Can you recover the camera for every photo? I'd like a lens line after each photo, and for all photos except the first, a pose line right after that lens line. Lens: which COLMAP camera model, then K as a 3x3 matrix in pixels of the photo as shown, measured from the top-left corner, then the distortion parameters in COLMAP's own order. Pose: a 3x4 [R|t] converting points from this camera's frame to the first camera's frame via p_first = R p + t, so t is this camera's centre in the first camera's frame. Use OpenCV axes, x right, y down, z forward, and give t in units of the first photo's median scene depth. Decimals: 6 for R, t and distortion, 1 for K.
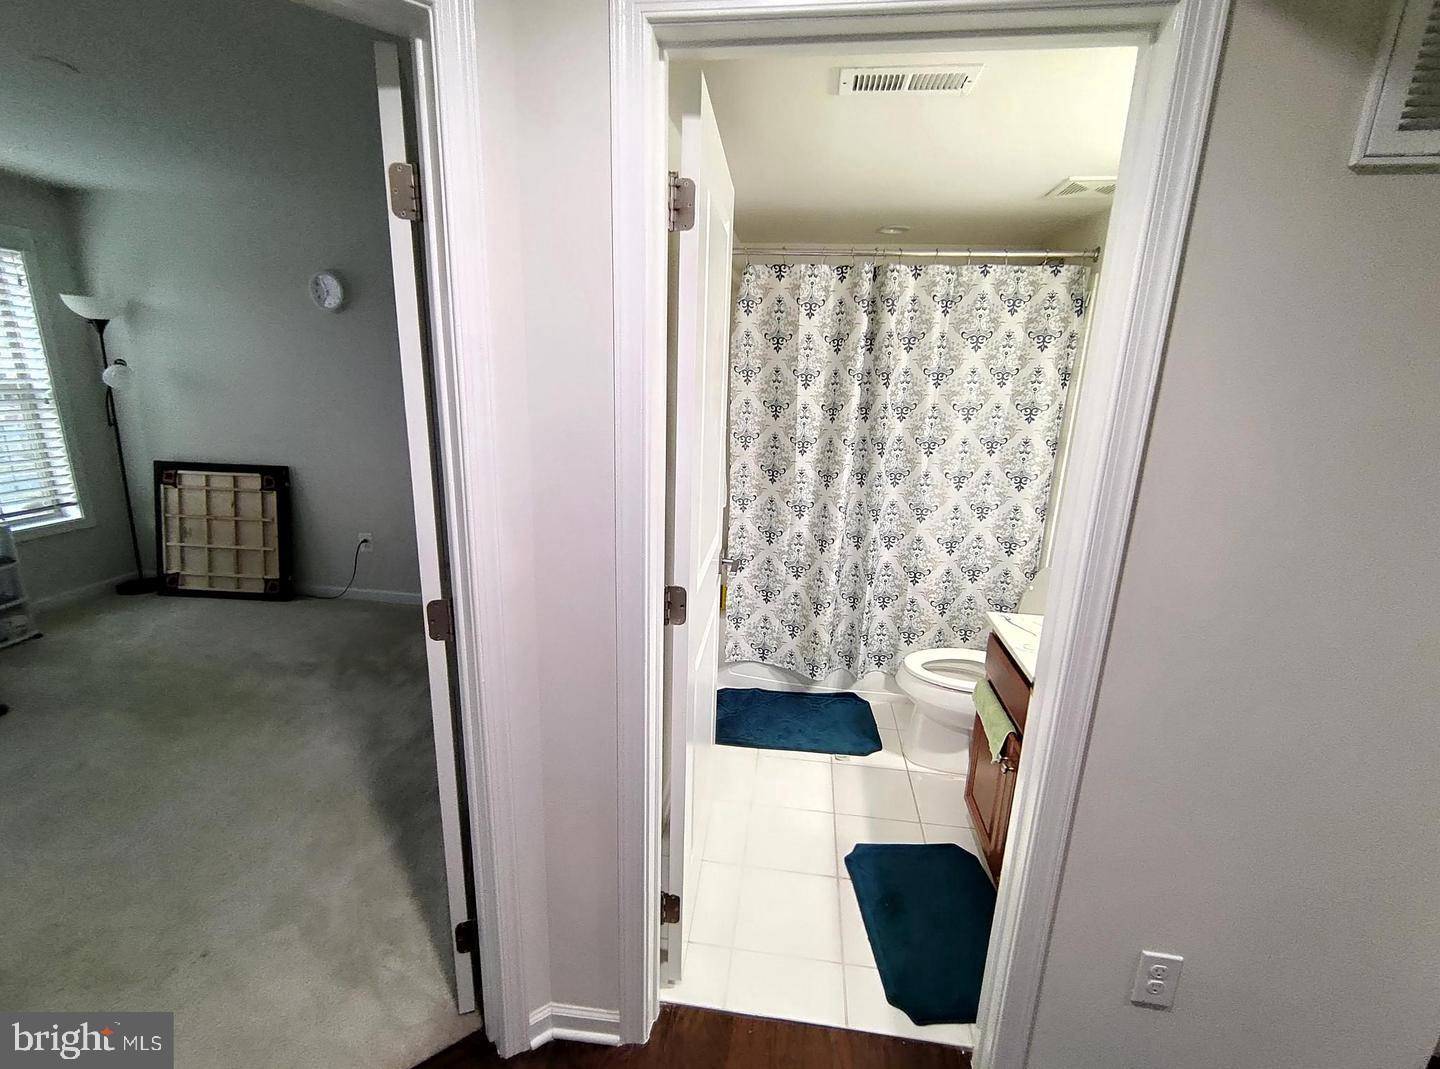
lens RADIAL K [[628.9, 0, 729.3], [0, 628.9, 529.8], [0, 0, 1]] dist [-0.001113, -0.000555]
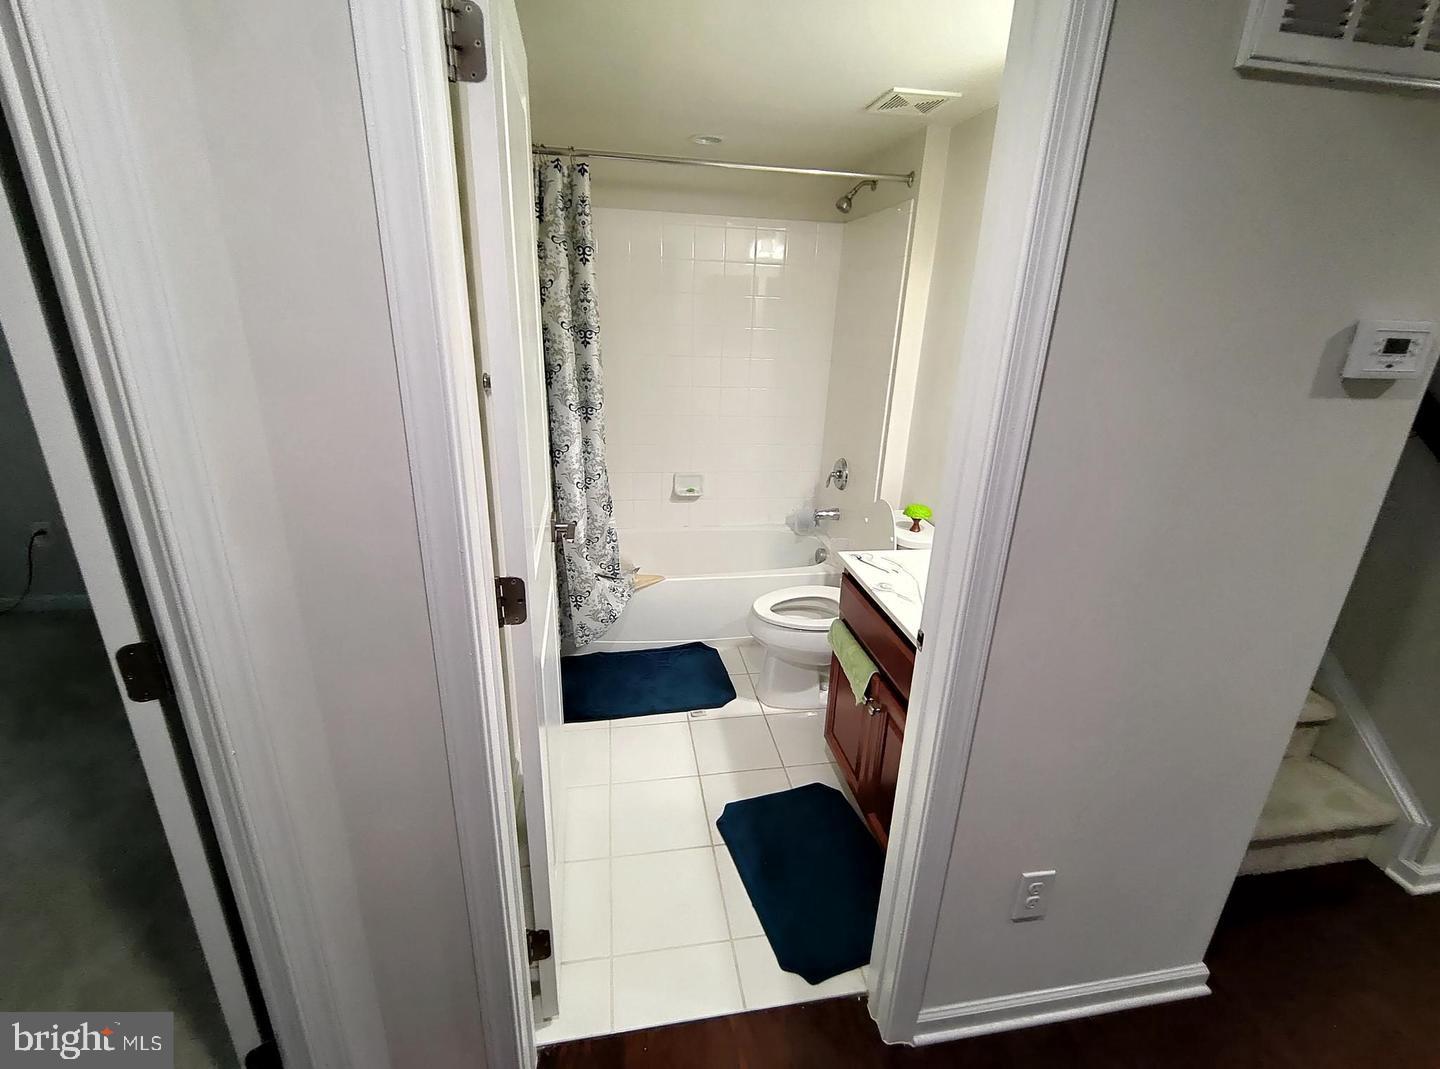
lens RADIAL K [[628.9, 0, 729.3], [0, 628.9, 529.8], [0, 0, 1]] dist [-0.001113, -0.000555]
pose [[0.954678, -0.095039, 0.282058, -0.030033], [0.066560, 0.991821, 0.108910, -0.026422], [-0.290102, -0.085200, 0.953196, 0.142844]]
